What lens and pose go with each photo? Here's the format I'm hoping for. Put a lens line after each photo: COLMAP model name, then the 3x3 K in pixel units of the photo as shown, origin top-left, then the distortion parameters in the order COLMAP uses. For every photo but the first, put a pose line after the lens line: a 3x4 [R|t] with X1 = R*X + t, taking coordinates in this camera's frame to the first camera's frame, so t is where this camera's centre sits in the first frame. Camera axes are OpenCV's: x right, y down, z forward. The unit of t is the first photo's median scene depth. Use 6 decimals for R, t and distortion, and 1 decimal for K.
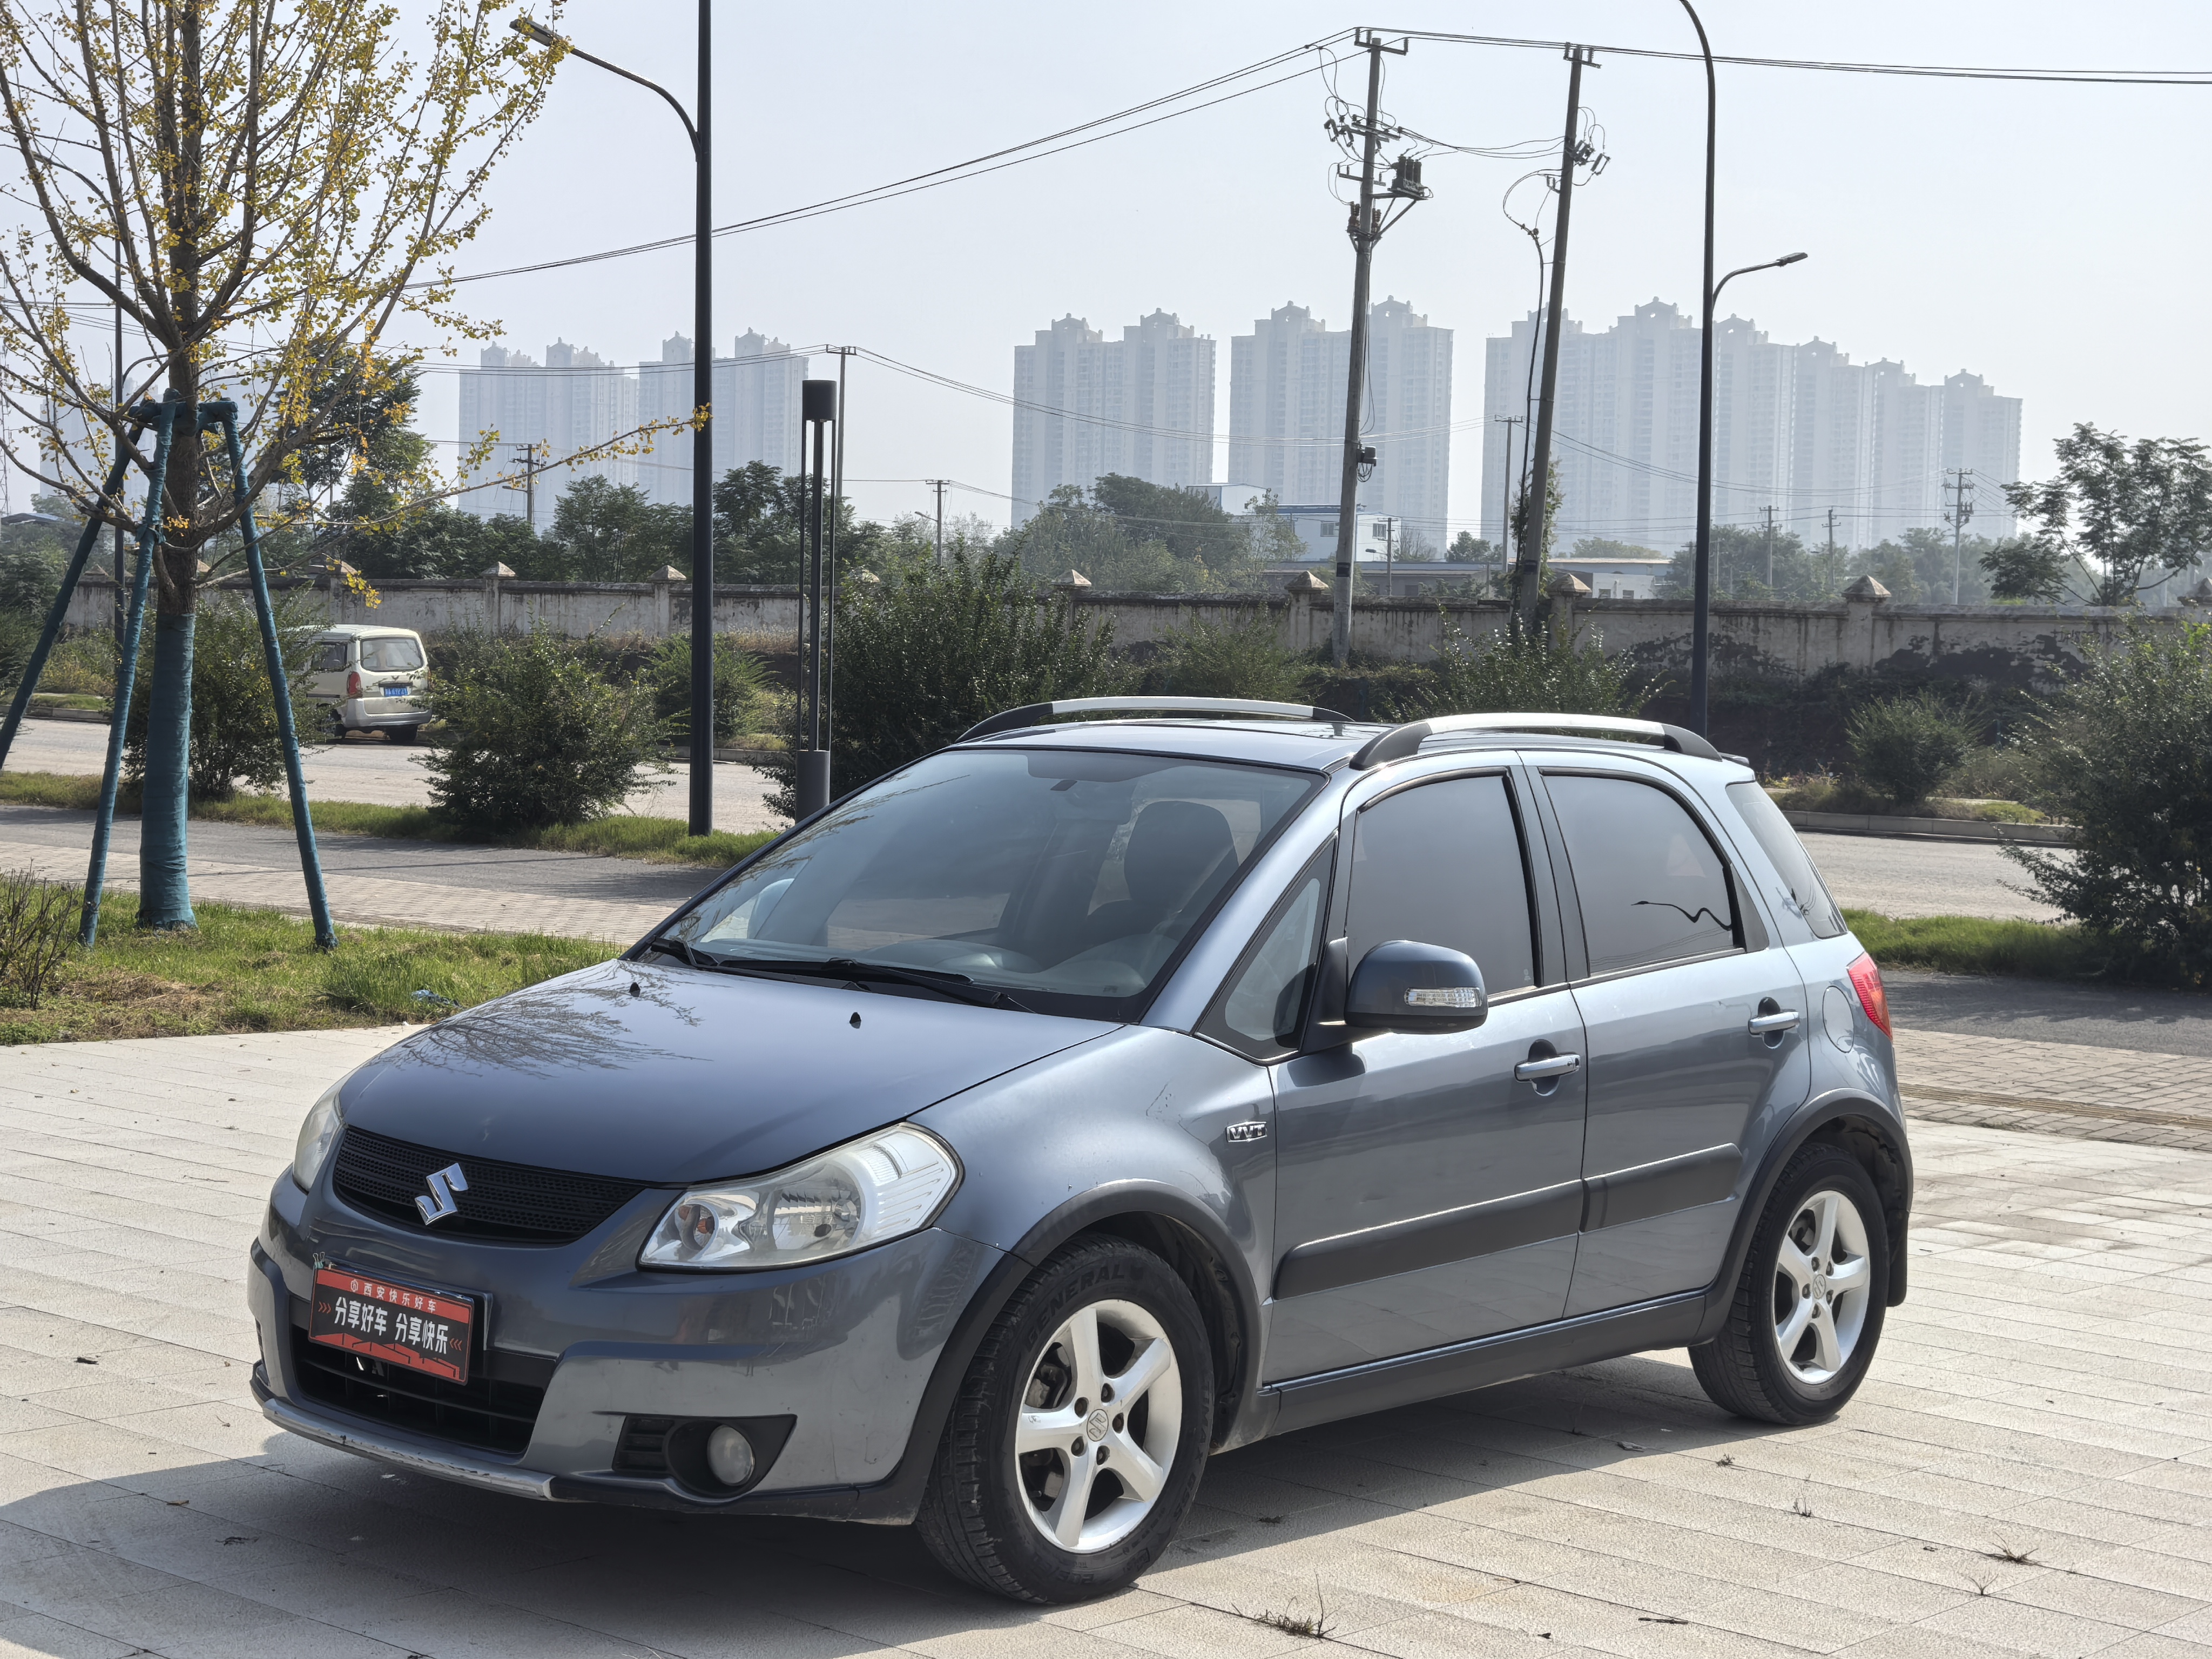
lens RADIAL K [[3533.6, 0, 1106.0], [0, 3533.6, 829.5], [0, 0, 1]] dist [0.008958, -0.261310]
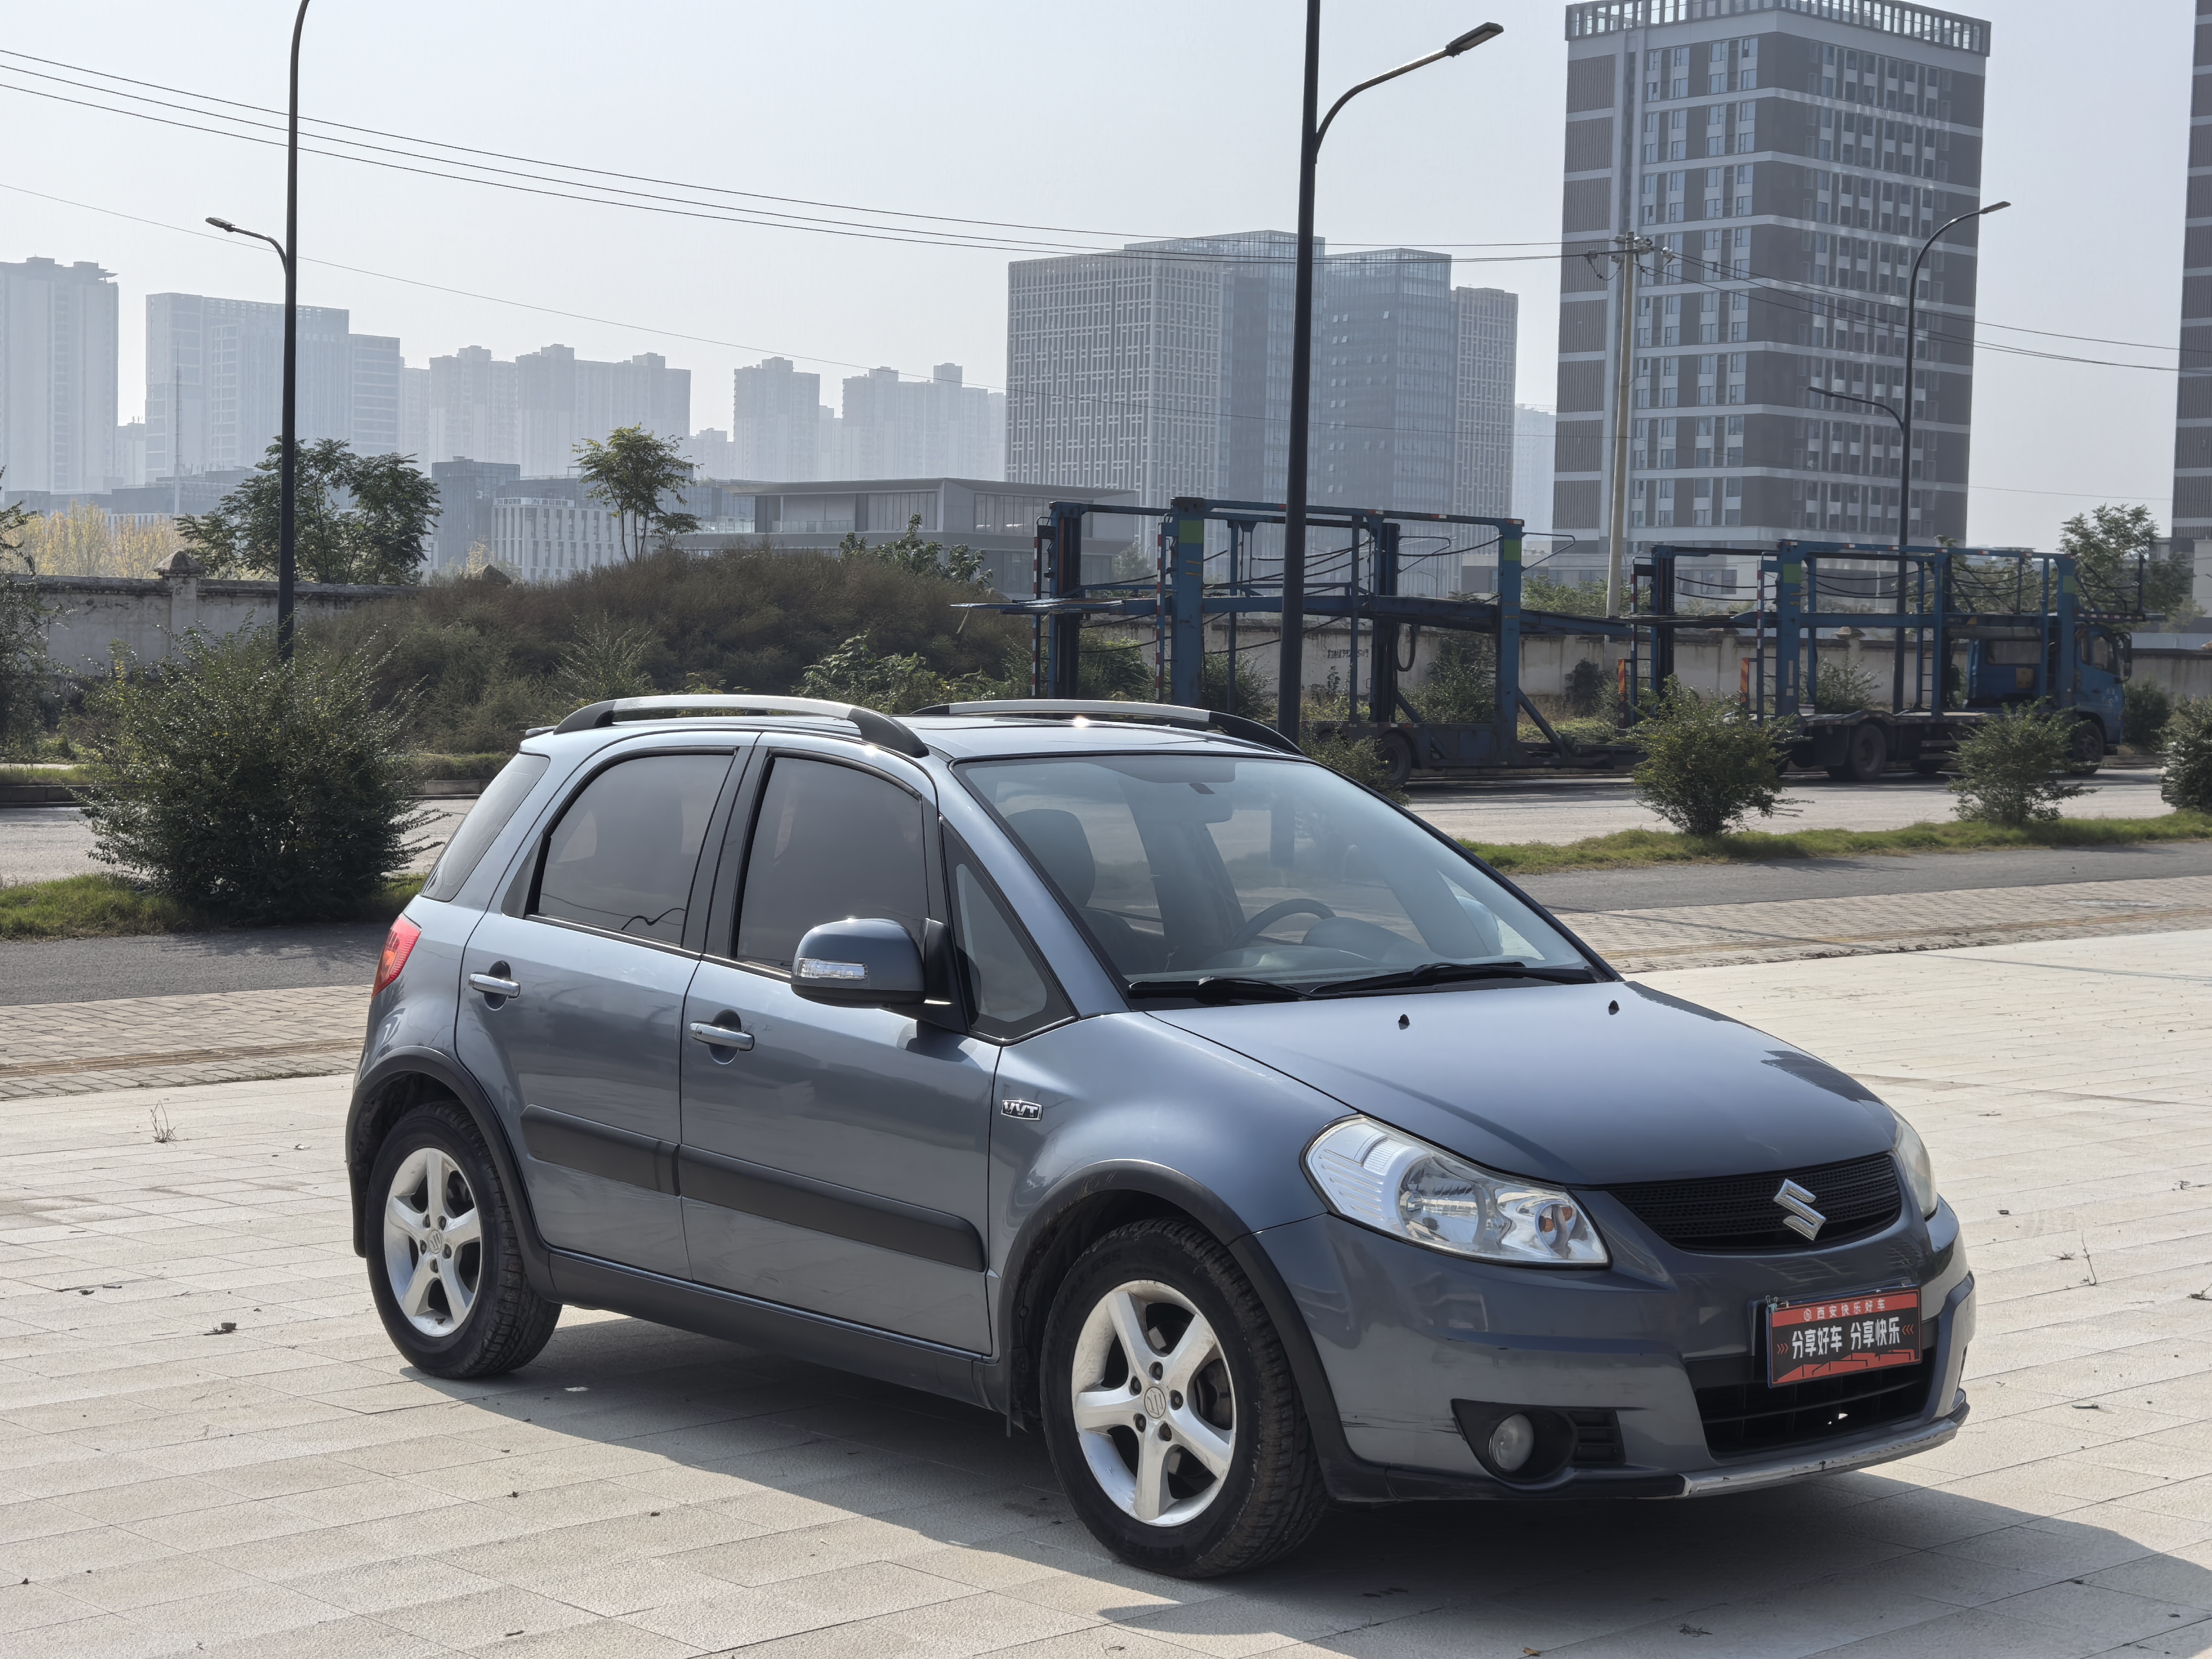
lens RADIAL K [[3533.6, 0, 1106.0], [0, 3533.6, 829.5], [0, 0, 1]] dist [0.008958, -0.261310]
pose [[0.135723, -0.074946, 0.987908, -1.242709], [0.036293, 0.996842, 0.070638, -0.089436], [-0.990082, 0.026267, 0.138015, 1.066107]]
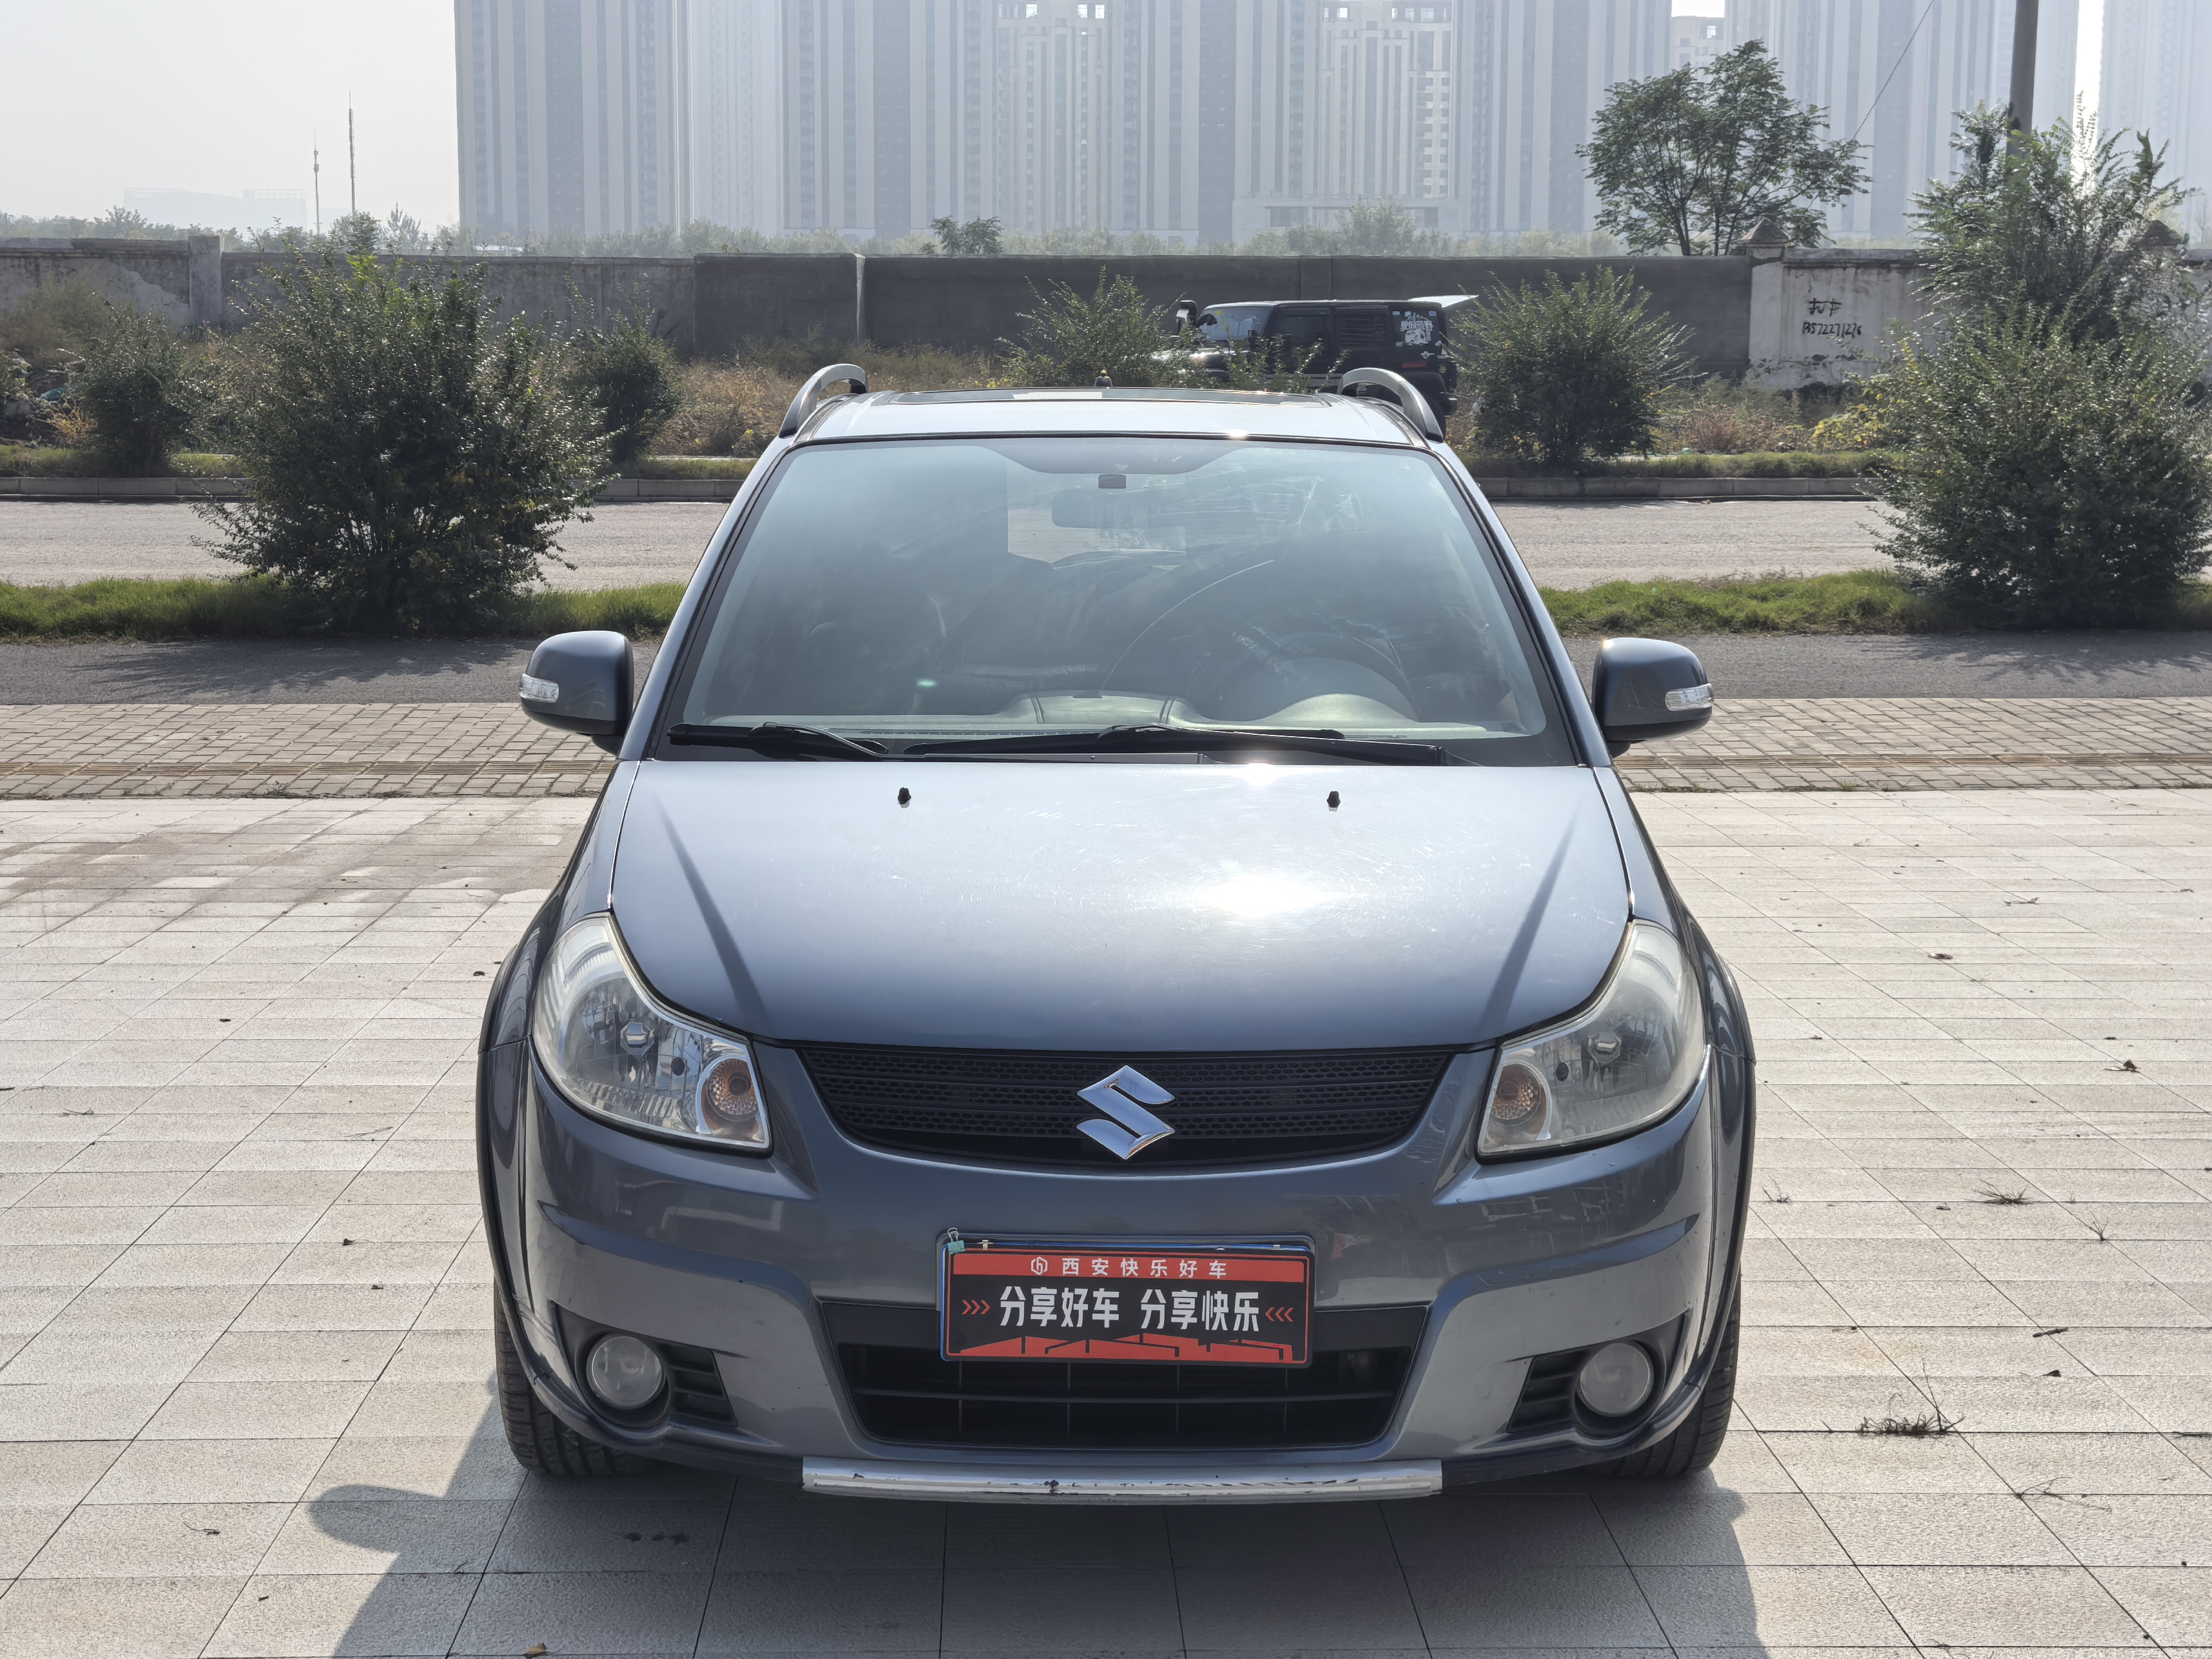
lens RADIAL K [[3533.6, 0, 1106.0], [0, 3533.6, 829.5], [0, 0, 1]] dist [0.008958, -0.261310]
pose [[0.751631, -0.121312, 0.648332, -0.645439], [0.053584, 0.990922, 0.123294, -0.039715], [-0.657403, -0.057931, 0.751309, 0.483573]]
